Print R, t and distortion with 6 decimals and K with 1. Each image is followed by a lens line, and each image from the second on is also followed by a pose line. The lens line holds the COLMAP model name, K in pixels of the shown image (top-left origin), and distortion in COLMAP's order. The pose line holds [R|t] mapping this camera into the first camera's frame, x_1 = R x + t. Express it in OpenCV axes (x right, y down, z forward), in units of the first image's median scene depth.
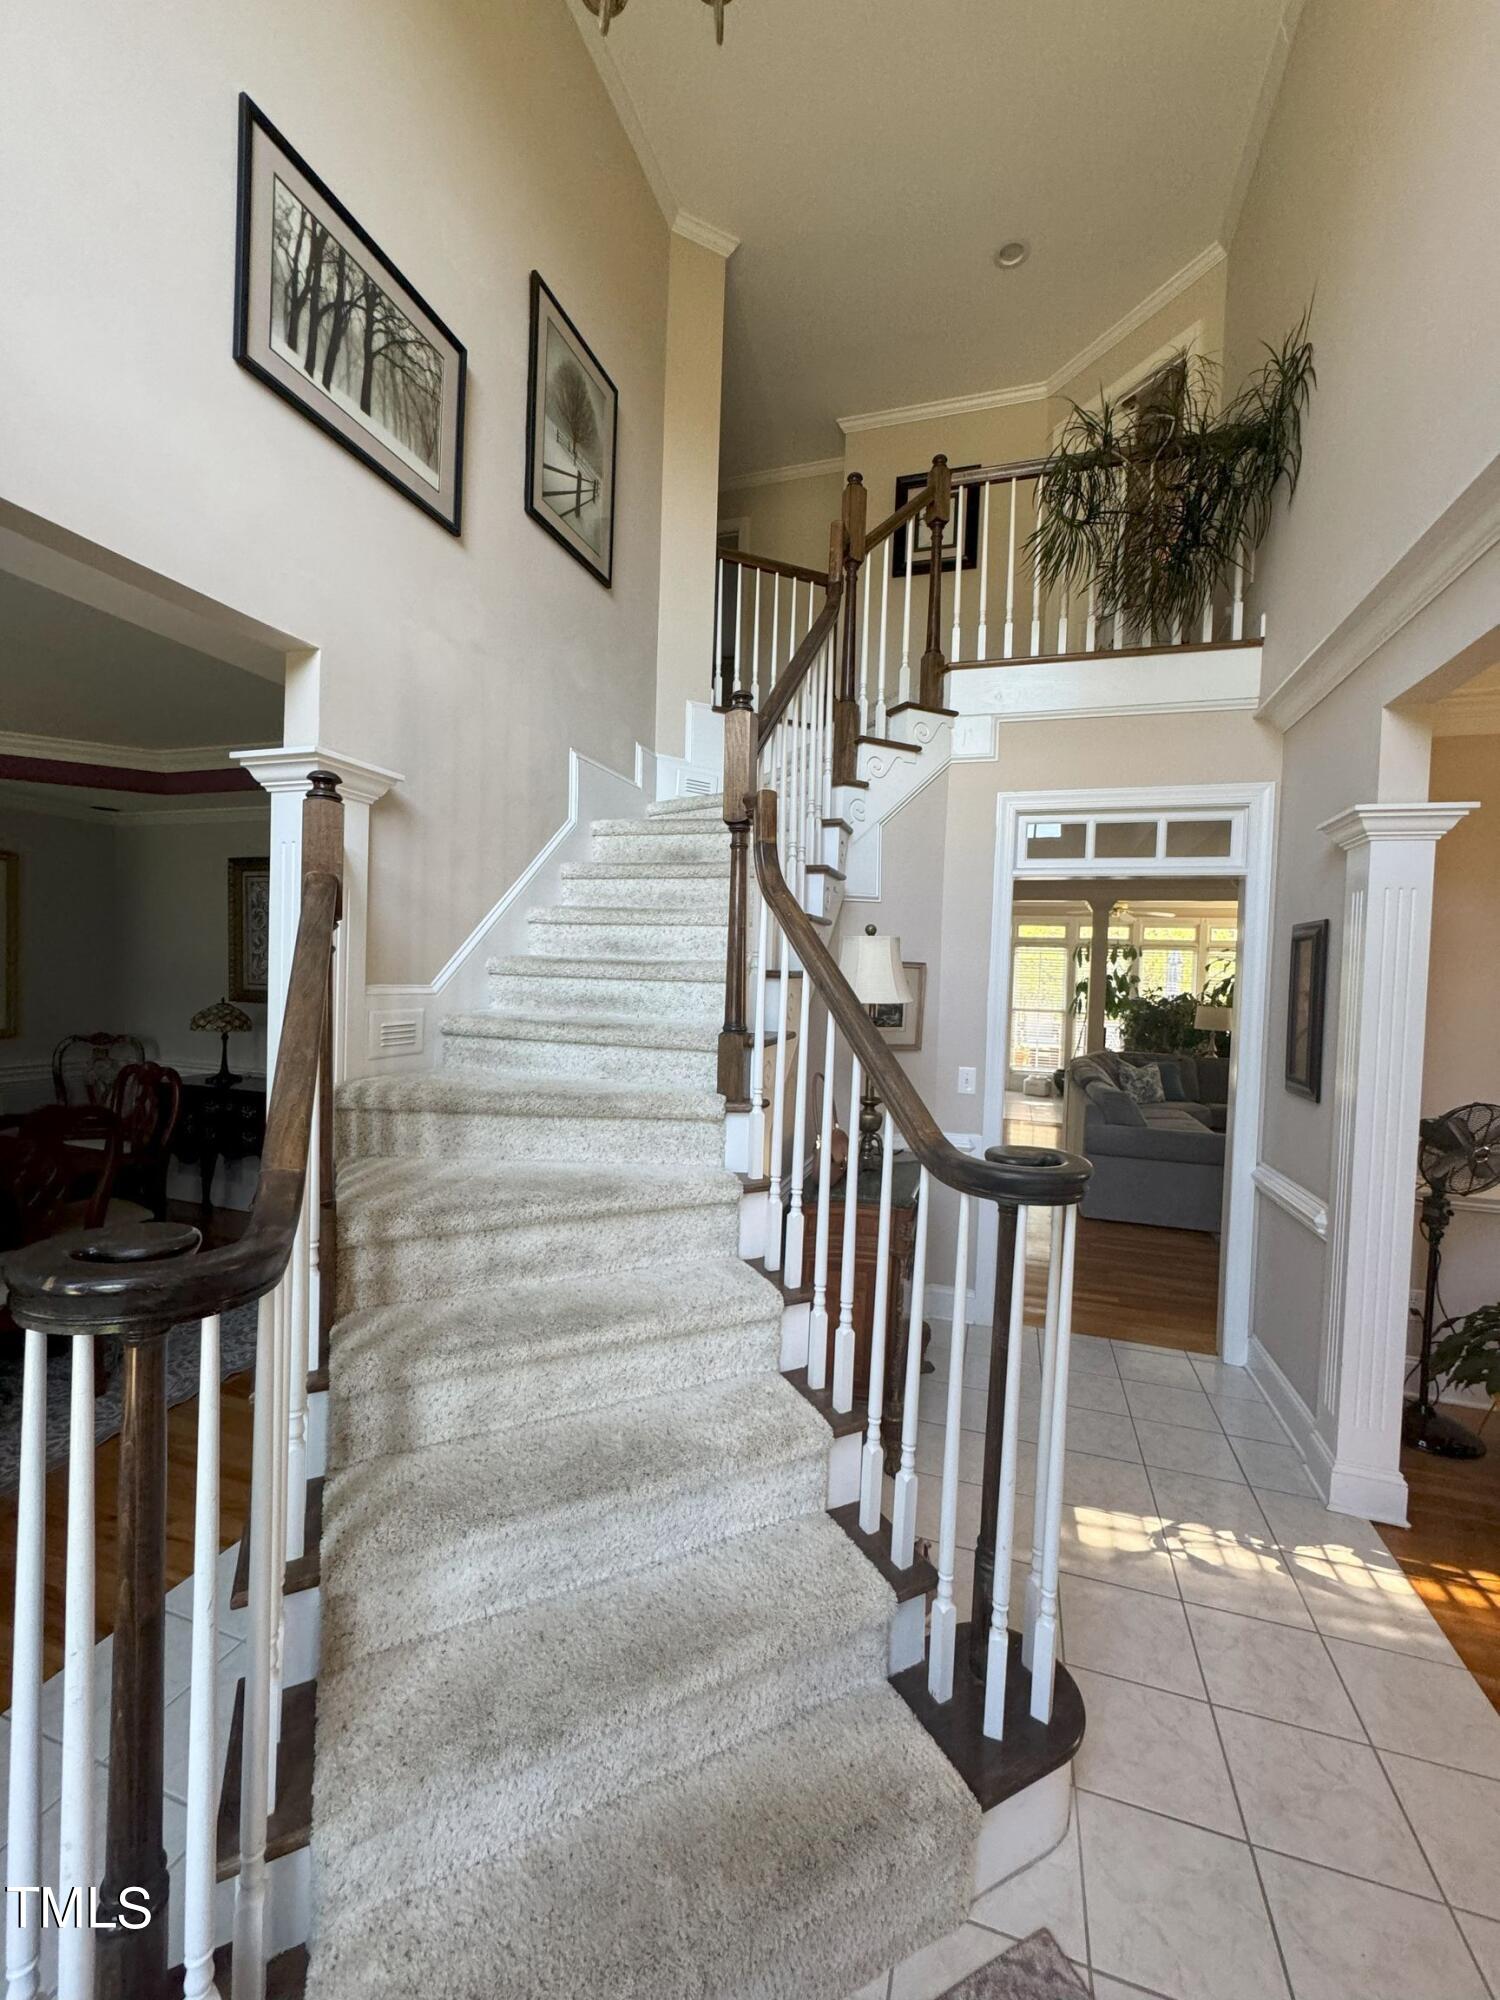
lens RADIAL K [[793.0, 0, 750.0], [0, 793.0, 1000.0], [0, 0, 1]] dist [-0.001489, -0.000142]
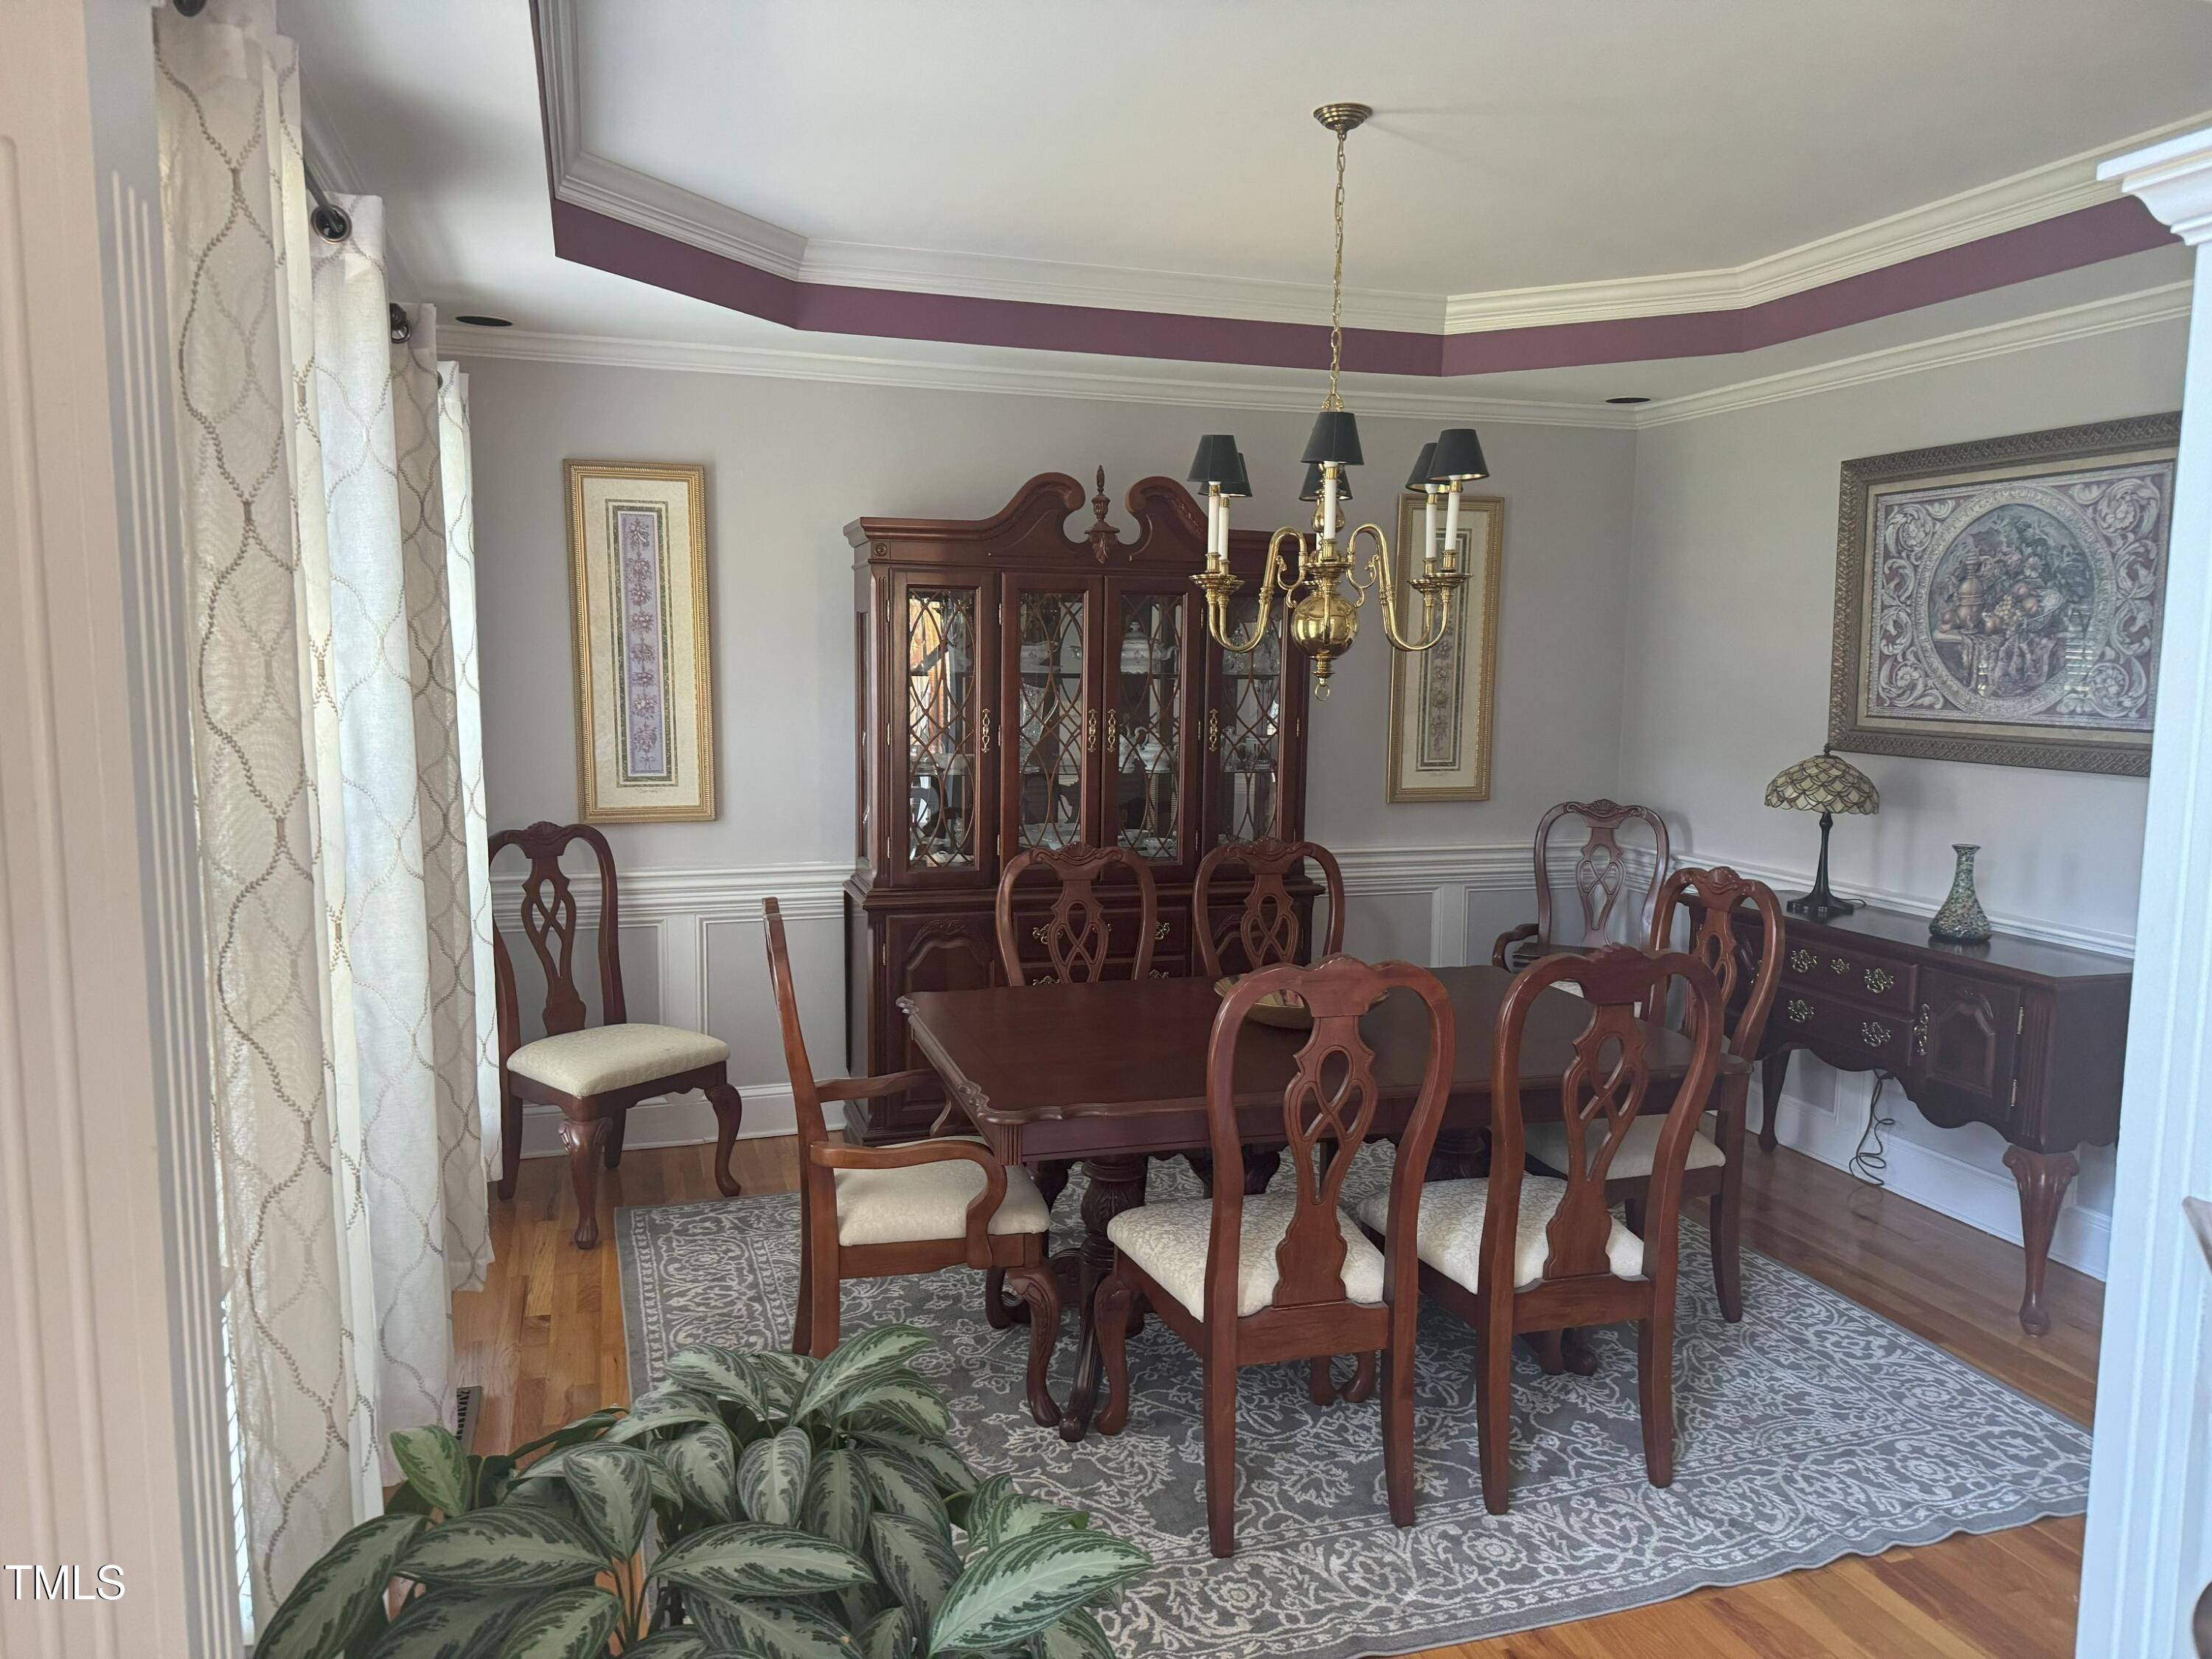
lens RADIAL K [[1568.2, 0, 1106.0], [0, 1568.2, 829.5], [0, 0, 1]] dist [0.002890, -0.000299]
pose [[0.588216, 0.062622, -0.806276, -0.129049], [-0.015249, 0.997679, 0.066363, -0.007960], [0.808560, -0.026741, 0.587805, 0.046443]]
